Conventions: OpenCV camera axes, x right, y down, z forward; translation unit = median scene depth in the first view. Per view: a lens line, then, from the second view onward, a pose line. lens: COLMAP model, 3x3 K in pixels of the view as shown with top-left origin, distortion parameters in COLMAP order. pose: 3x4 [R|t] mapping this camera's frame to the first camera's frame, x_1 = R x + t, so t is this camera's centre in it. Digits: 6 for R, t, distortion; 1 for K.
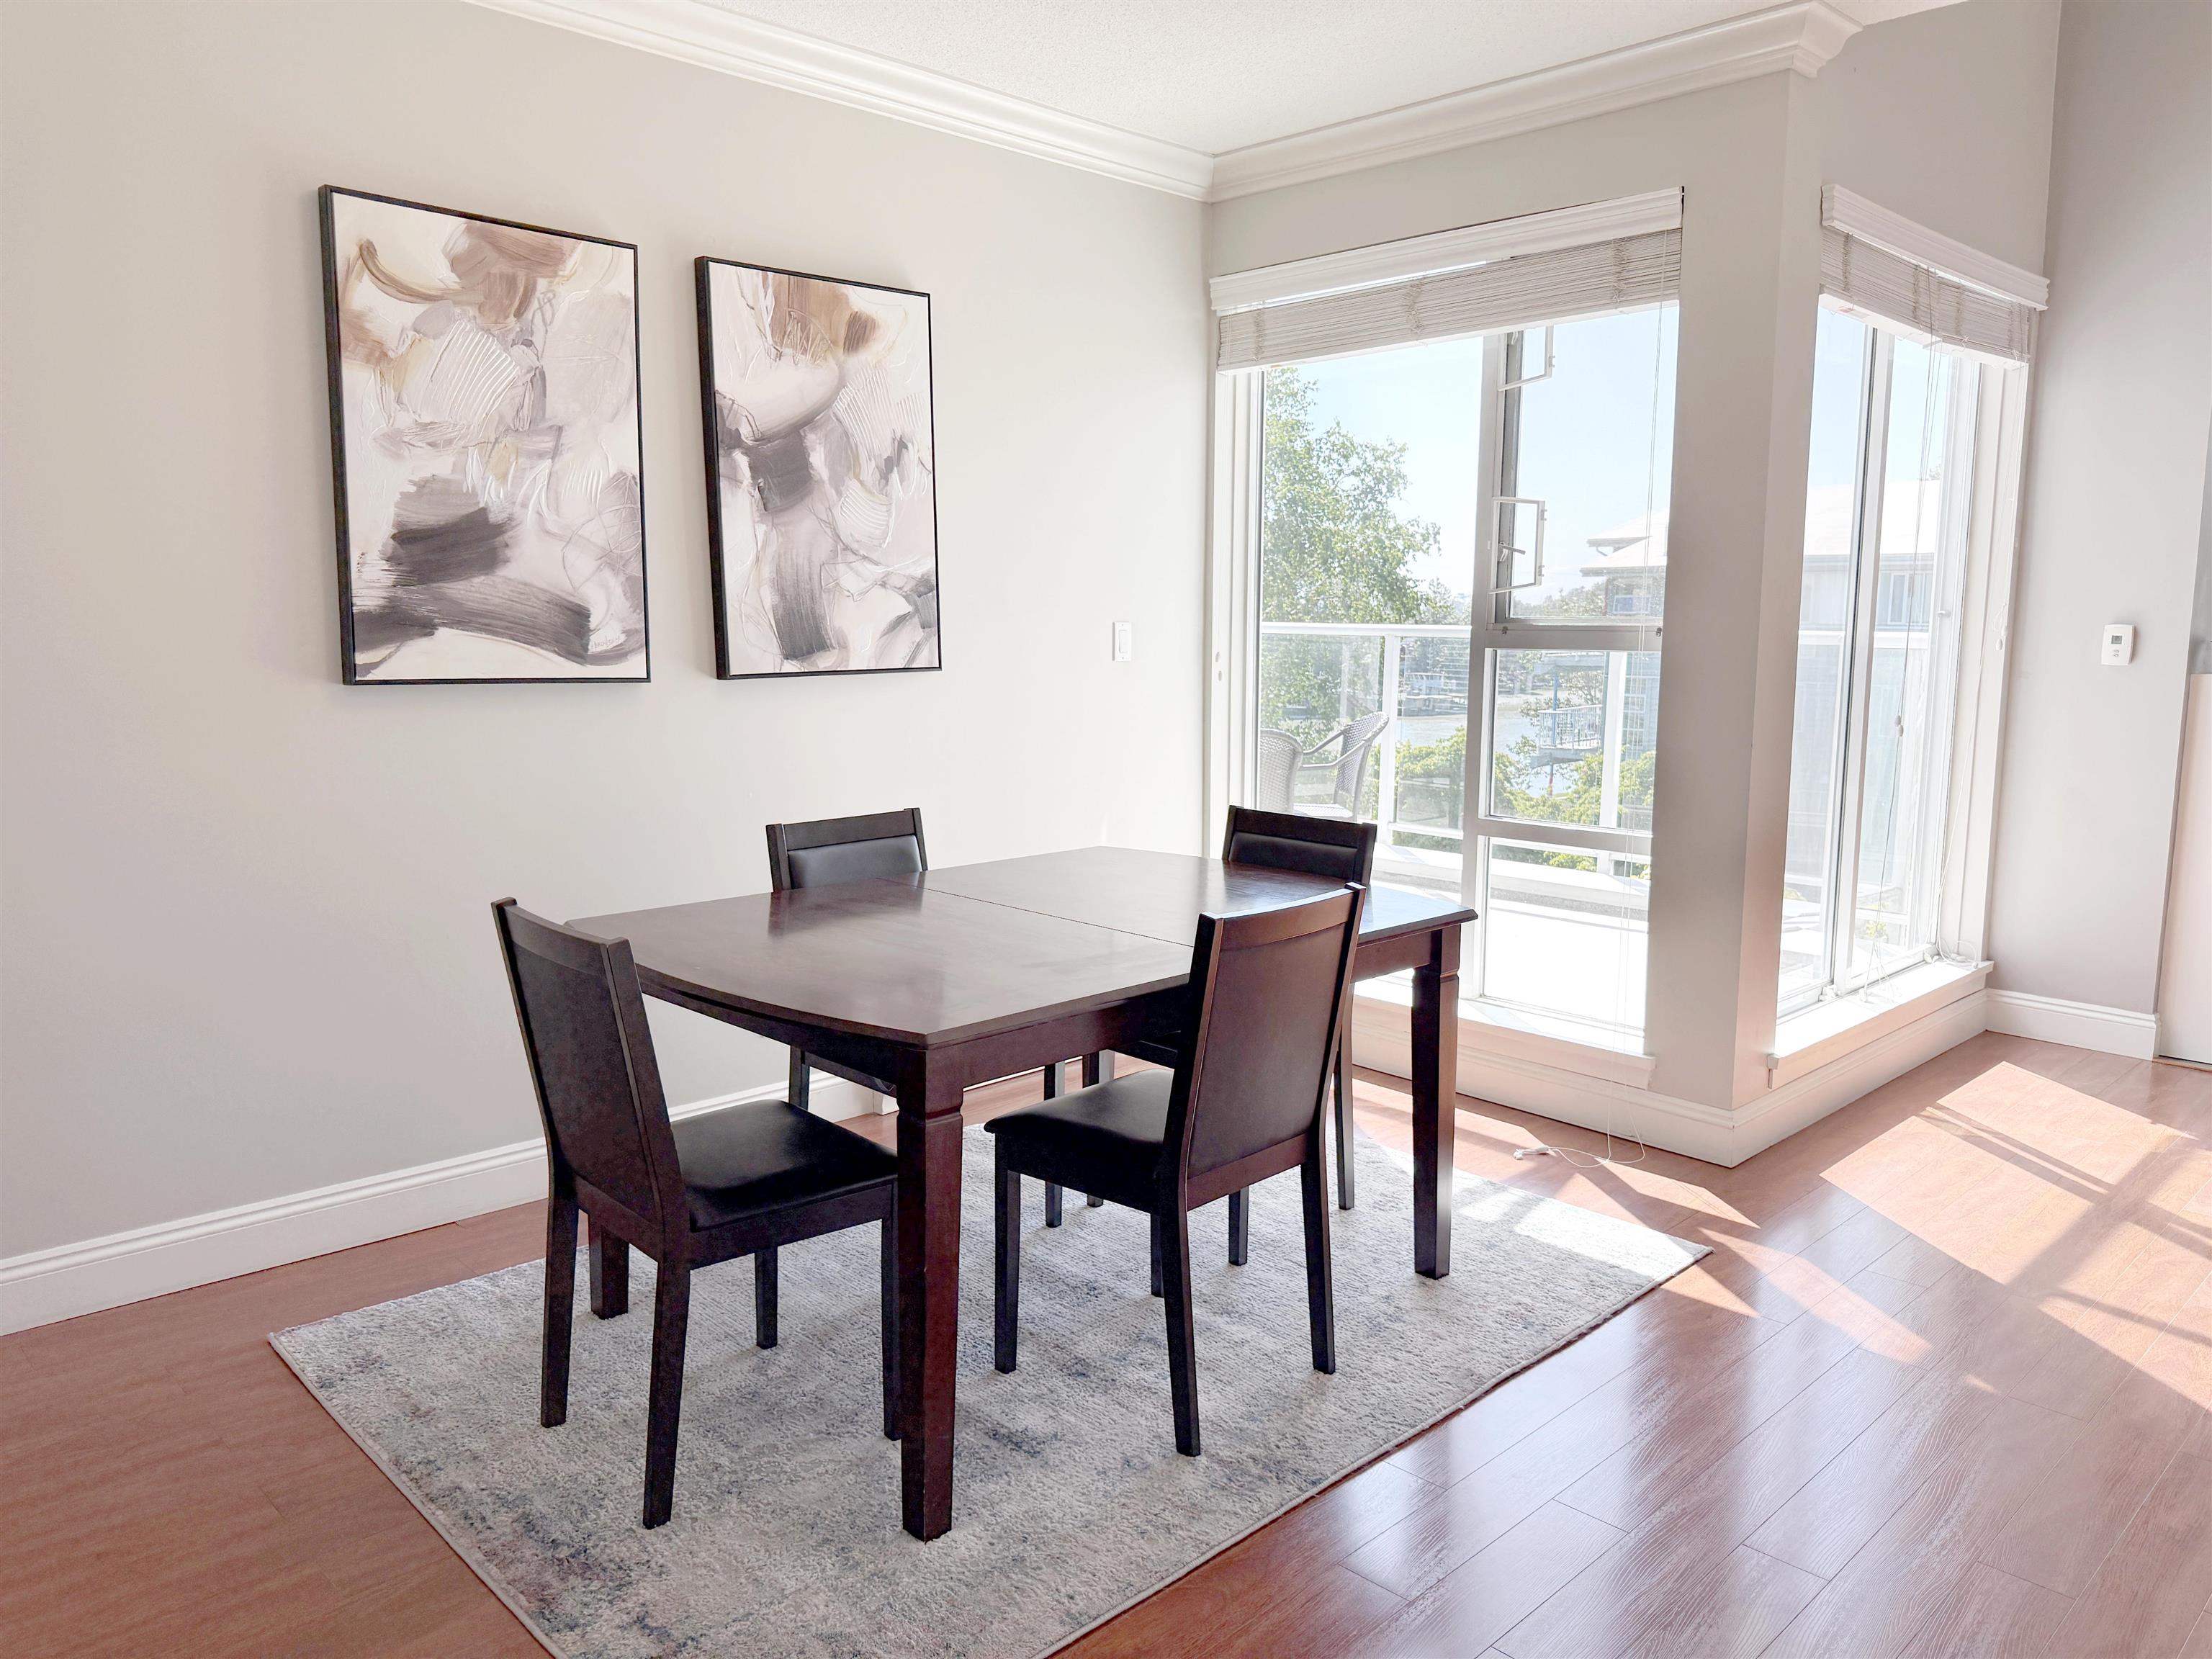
lens RADIAL K [[1564.6, 0, 1106.0], [0, 1564.6, 829.5], [0, 0, 1]] dist [0.052299, -0.135605]
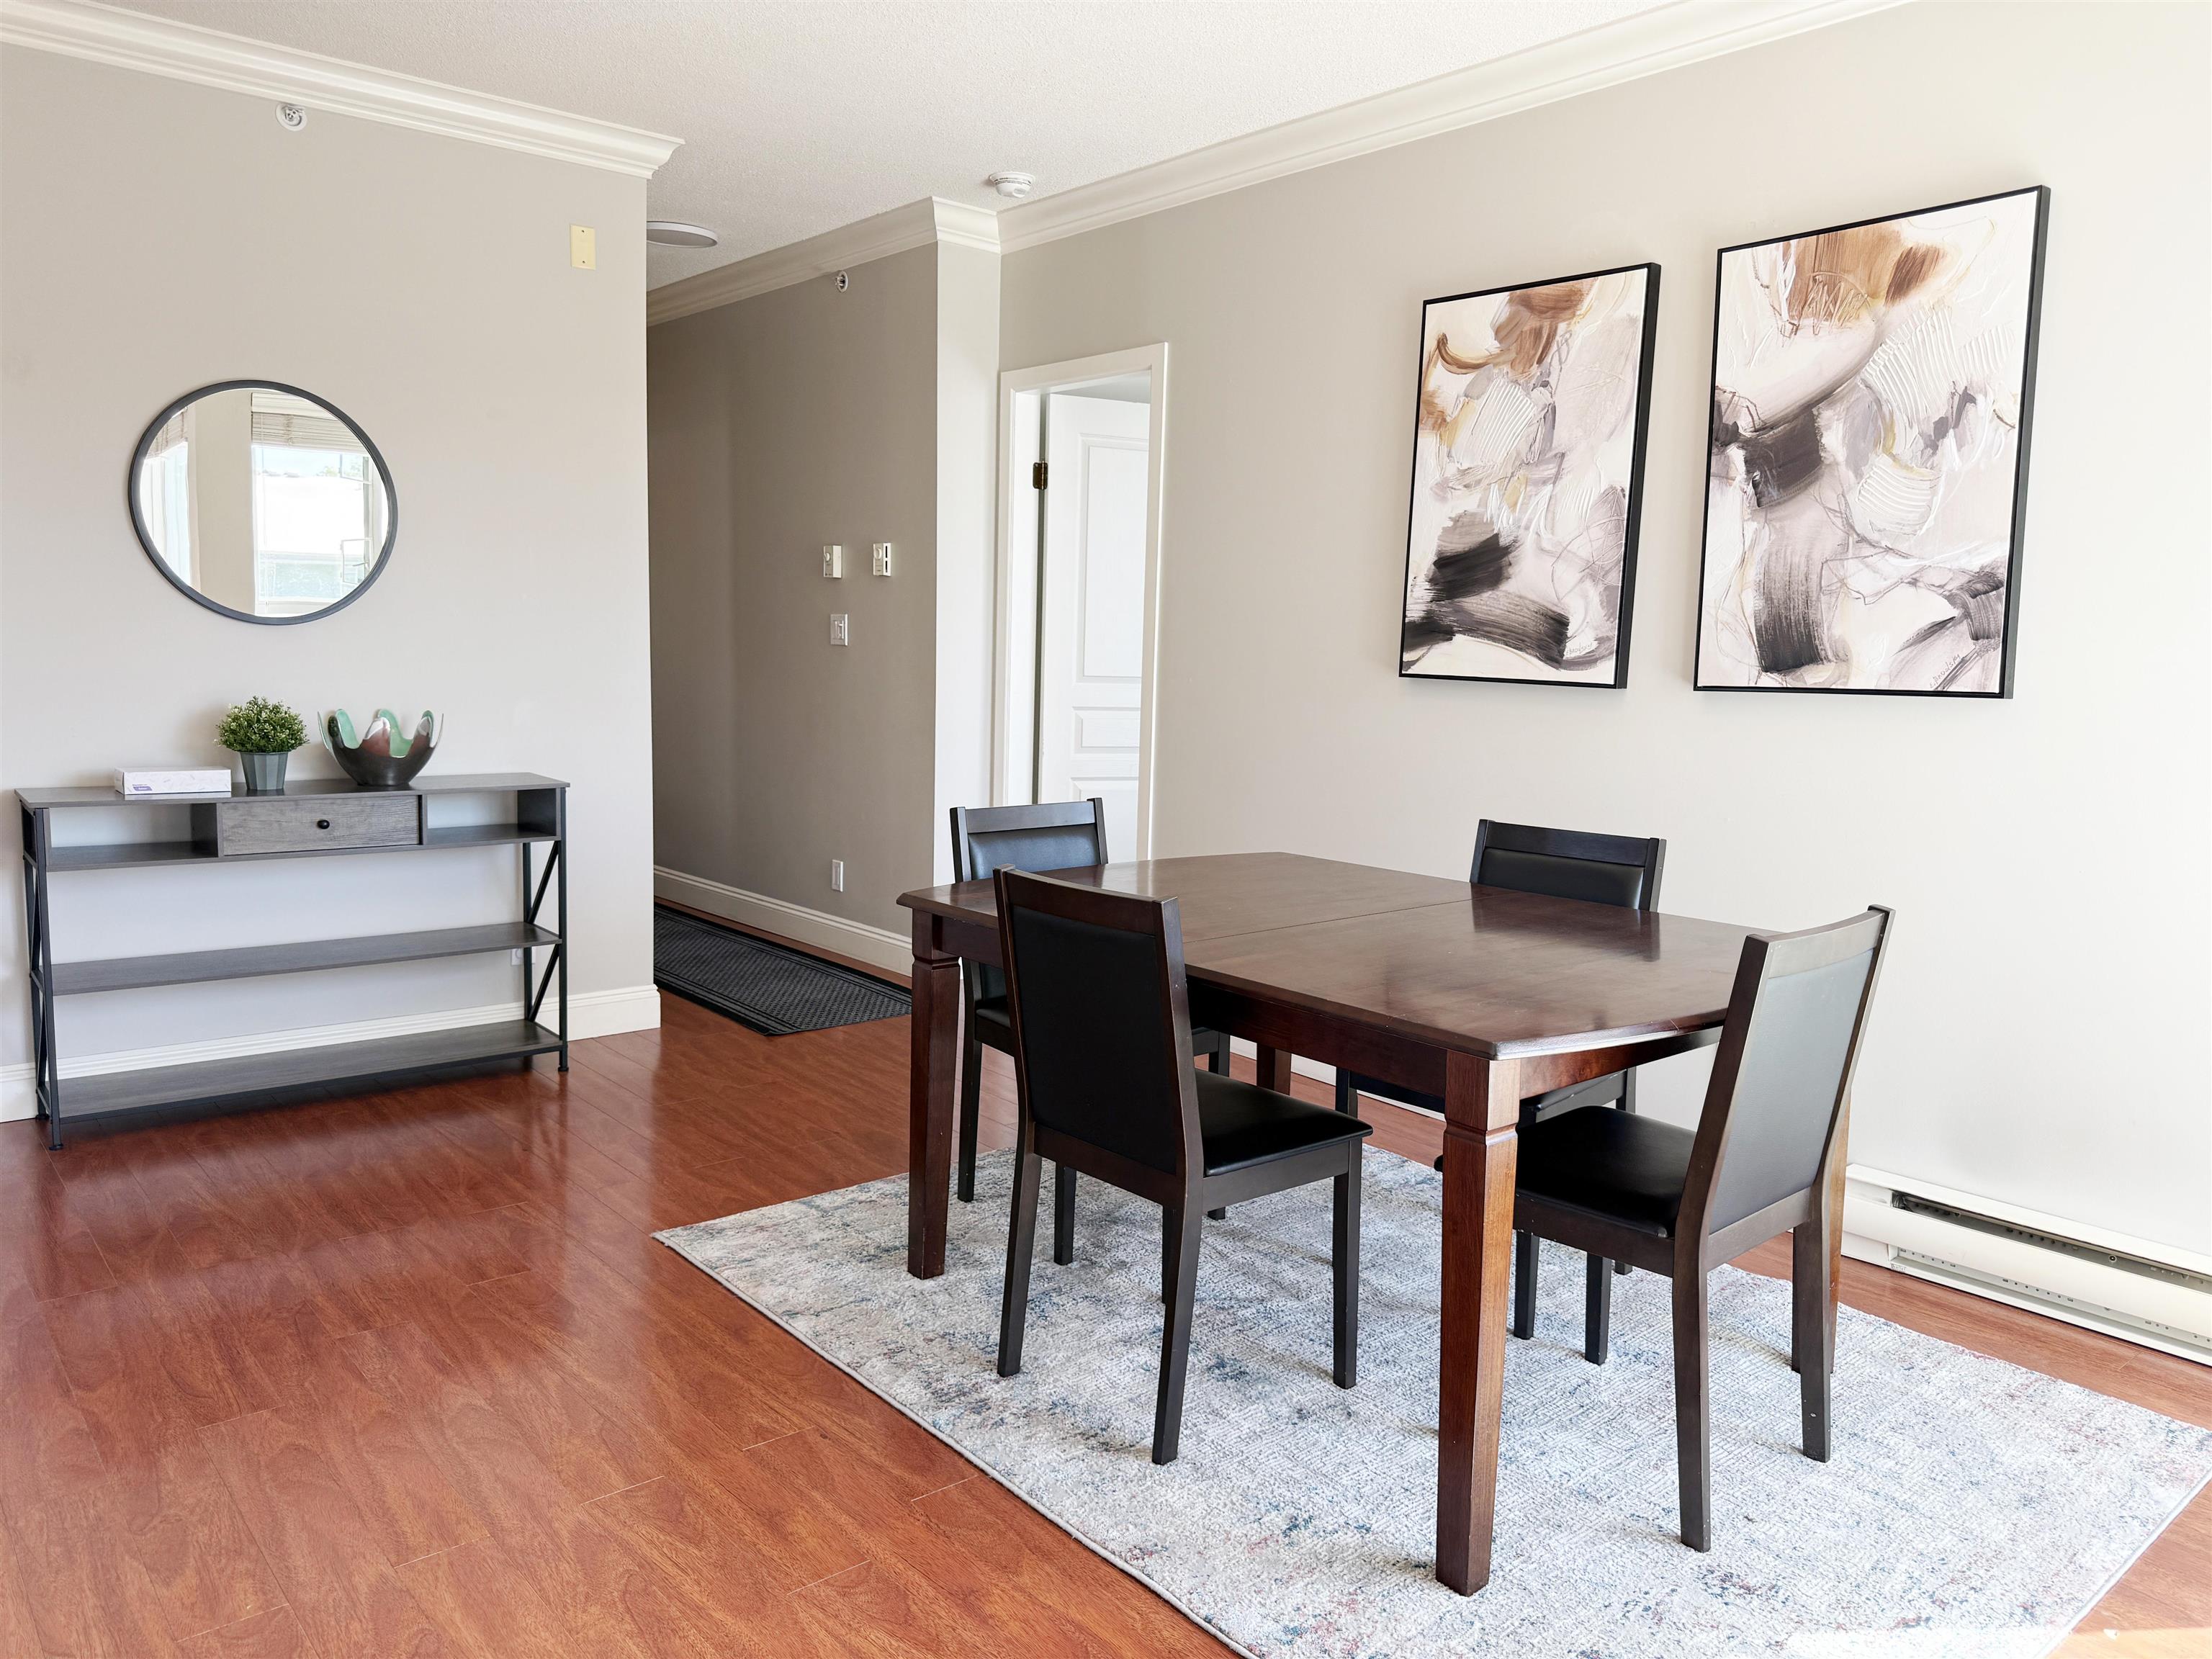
lens RADIAL K [[1564.6, 0, 1106.0], [0, 1564.6, 829.5], [0, 0, 1]] dist [0.052299, -0.135605]
pose [[-0.064863, 0.104894, -0.992366, 0.743332], [-0.157192, 0.980970, 0.113964, -0.067288], [0.985436, 0.163384, -0.047140, 0.725736]]
